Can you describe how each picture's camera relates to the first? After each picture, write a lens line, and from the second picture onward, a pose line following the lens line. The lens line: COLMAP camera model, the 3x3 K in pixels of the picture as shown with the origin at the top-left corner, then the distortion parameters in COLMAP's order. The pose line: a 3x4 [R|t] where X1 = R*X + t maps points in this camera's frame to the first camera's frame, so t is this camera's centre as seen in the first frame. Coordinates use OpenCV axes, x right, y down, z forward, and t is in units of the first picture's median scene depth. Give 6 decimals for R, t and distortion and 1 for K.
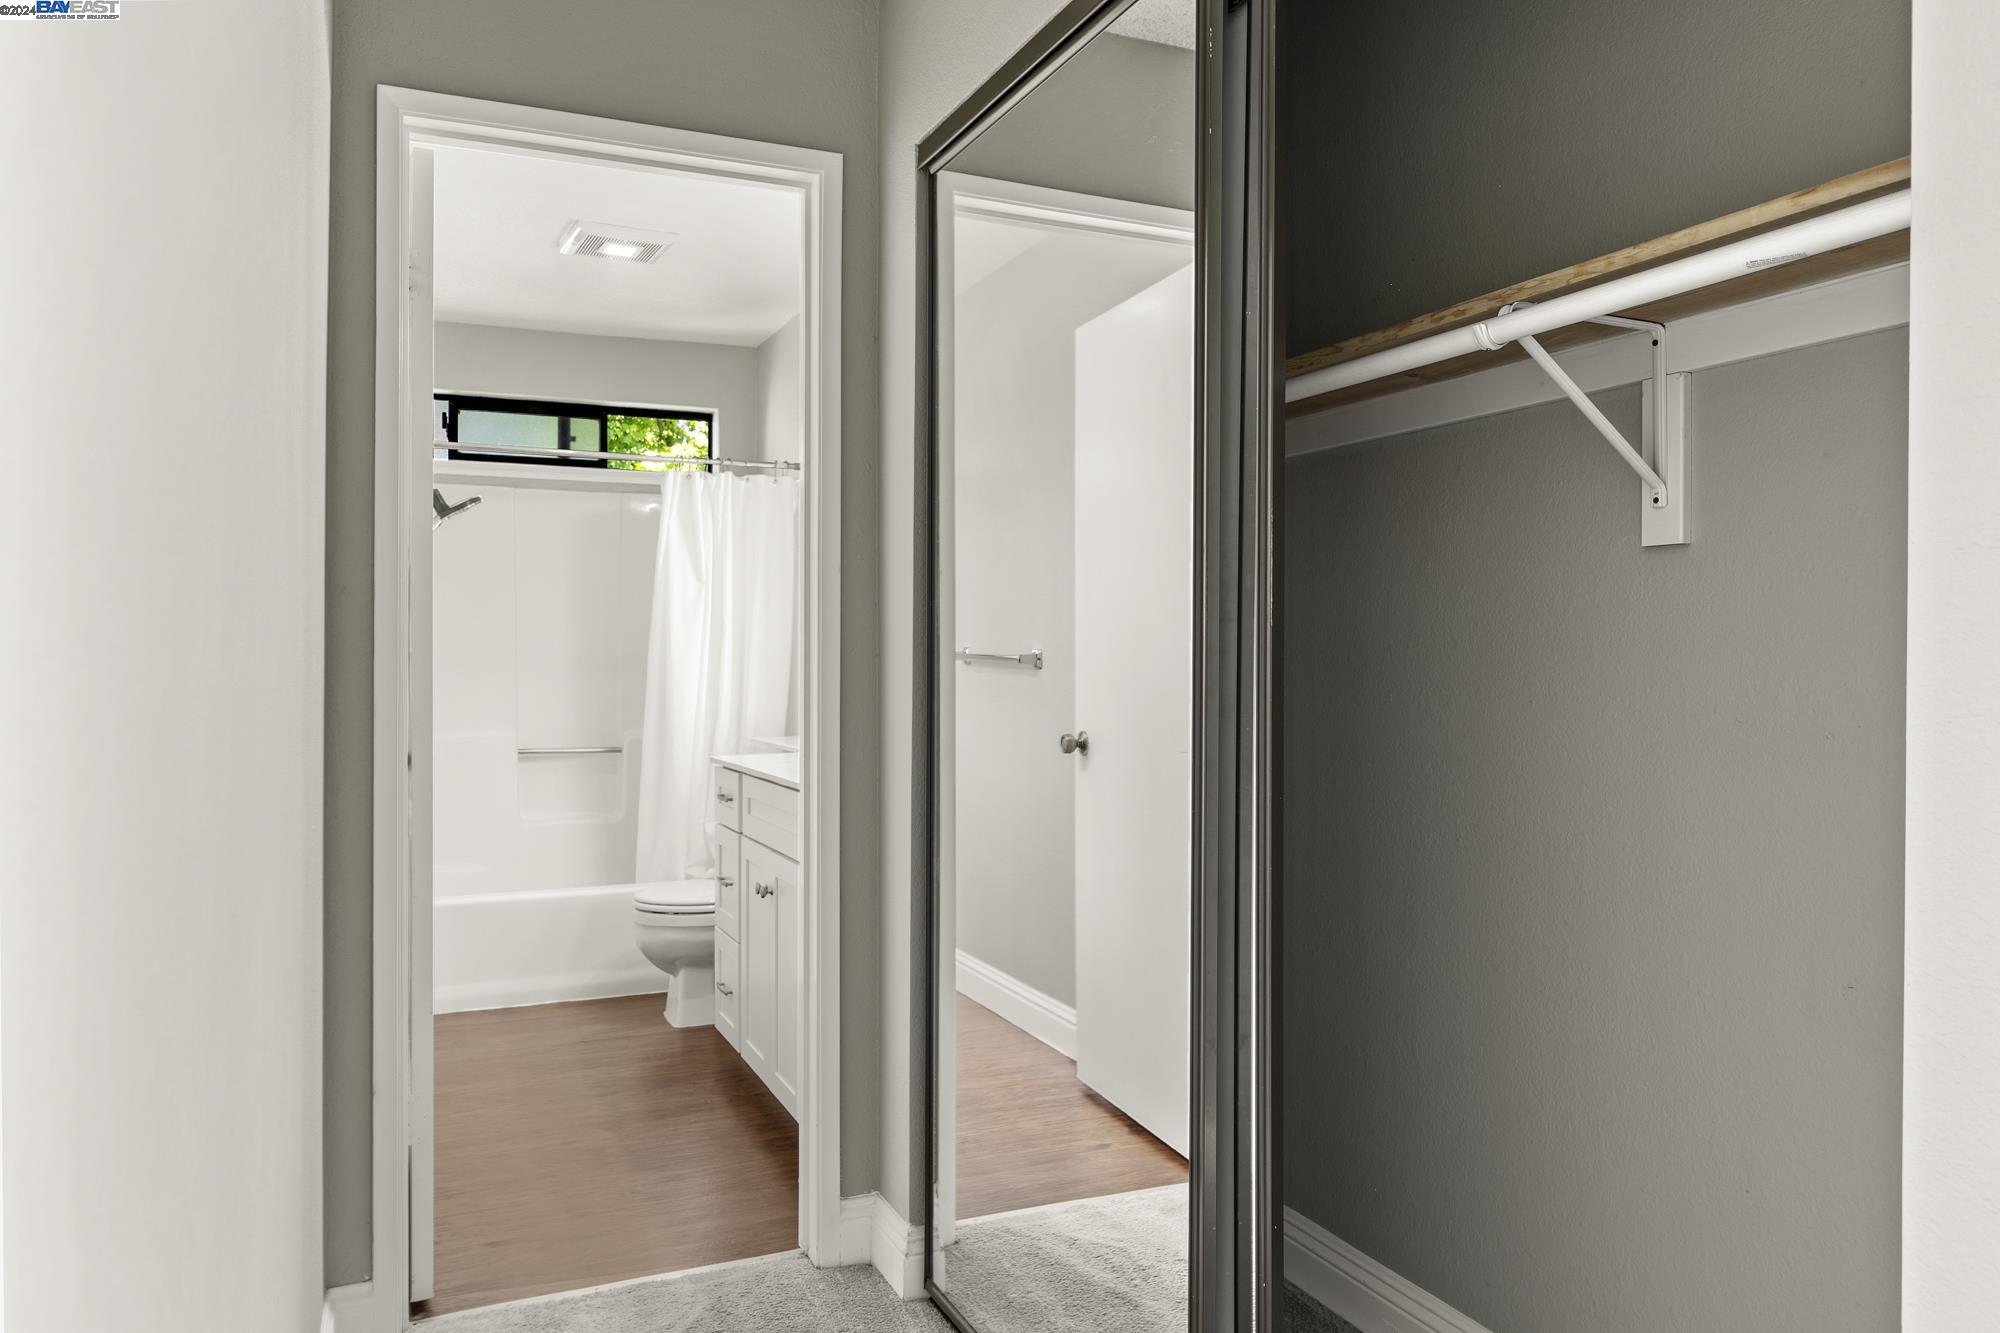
lens RADIAL K [[1408.1, 0, 993.4], [0, 1408.1, 668.3], [0, 0, 1]] dist [-0.001887, -0.000439]
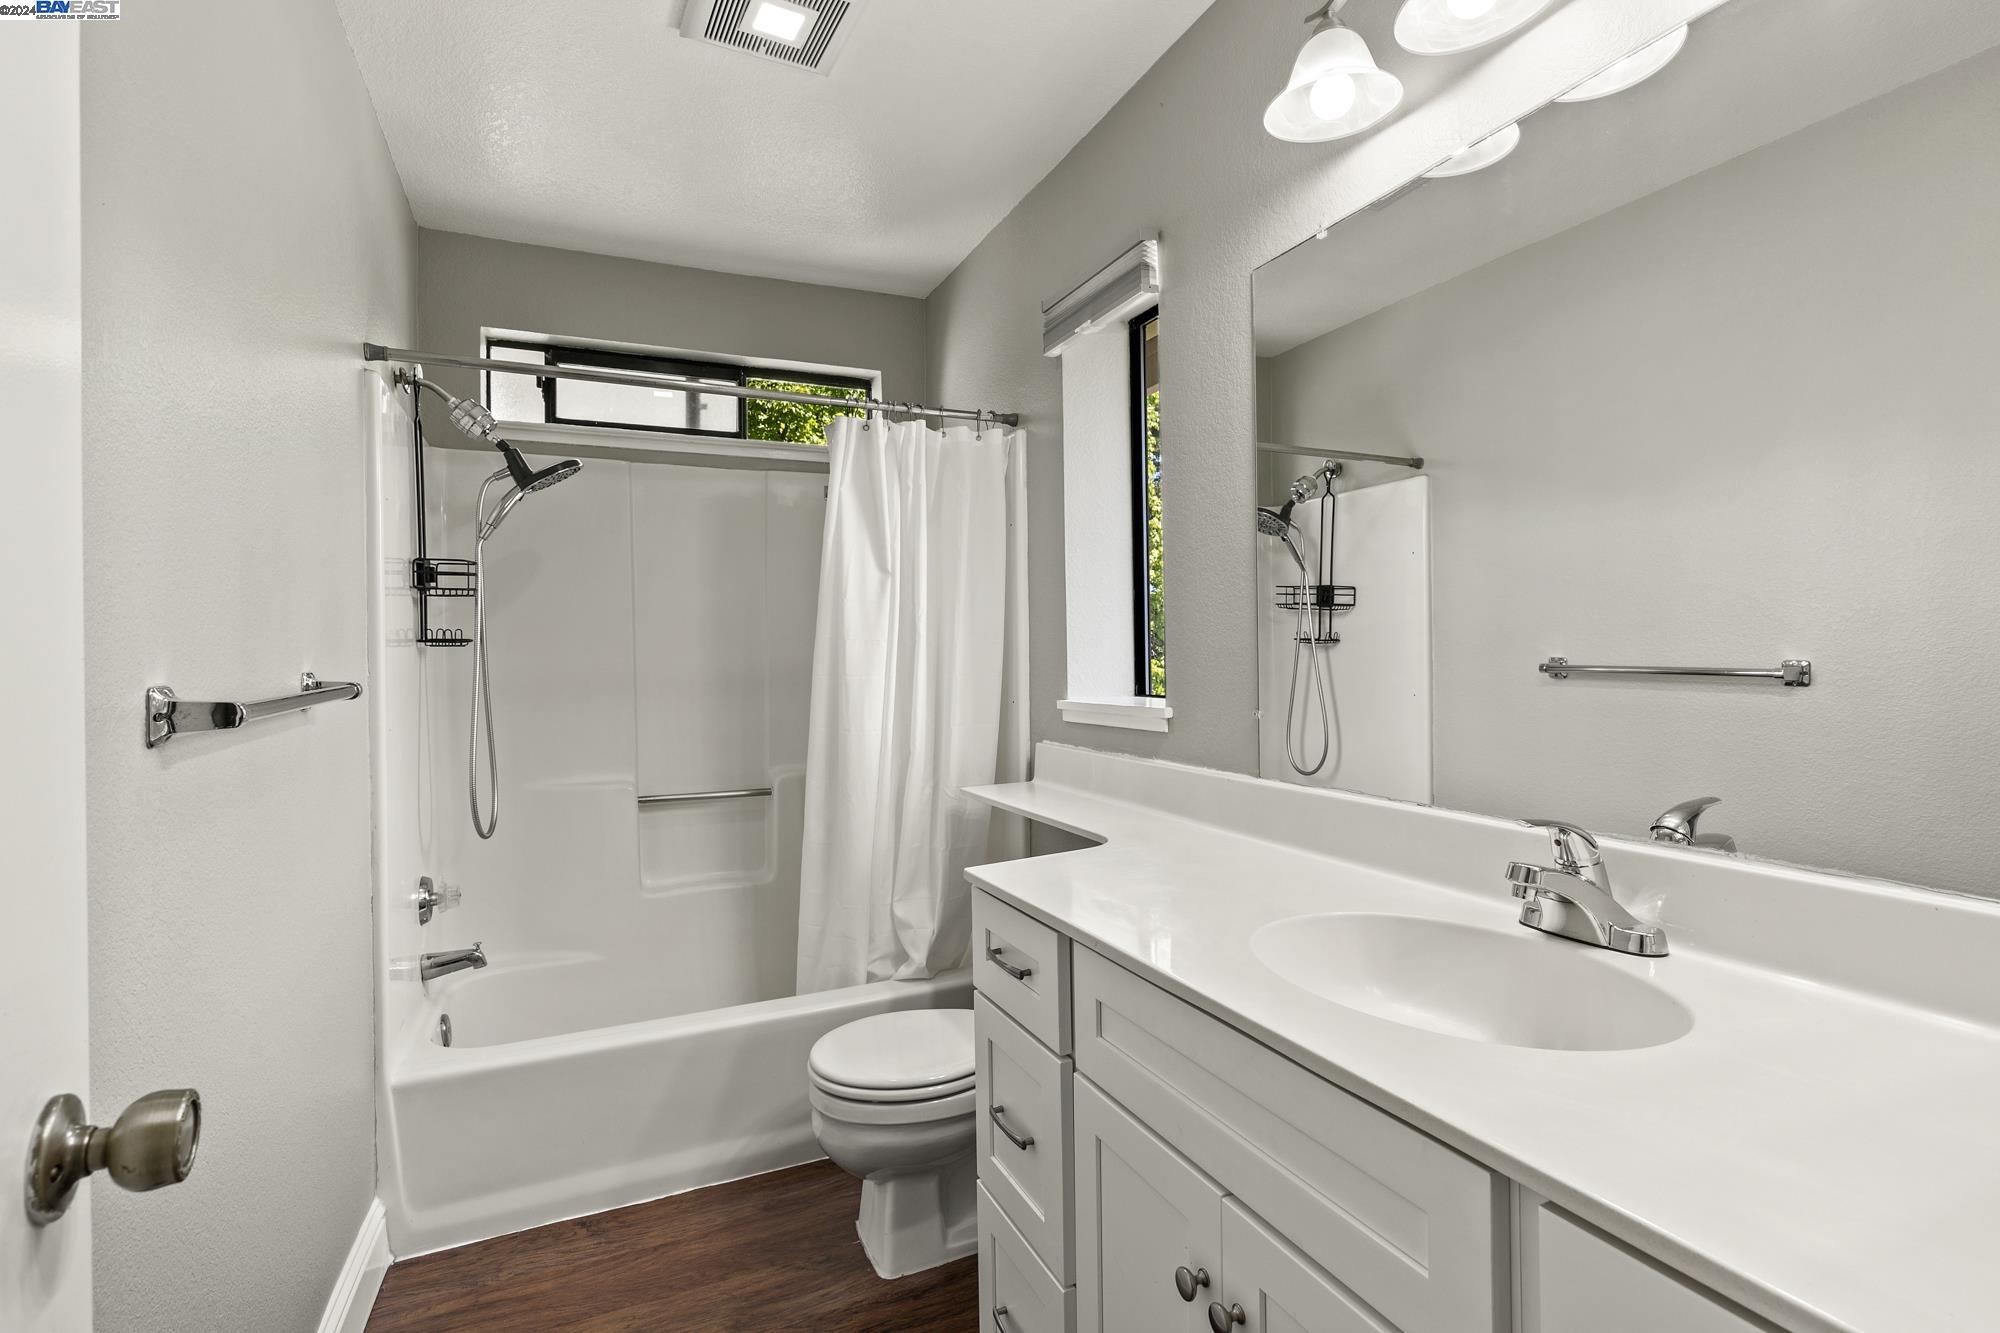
lens RADIAL K [[887.9, 0, 1002.1], [0, 887.9, 650.1], [0, 0, 1]] dist [-0.013613, -0.000019]
pose [[0.999386, -0.015275, 0.031529, -0.159175], [0.015480, 0.999861, -0.006258, -0.017385], [-0.031429, 0.006742, 0.999483, 0.532032]]
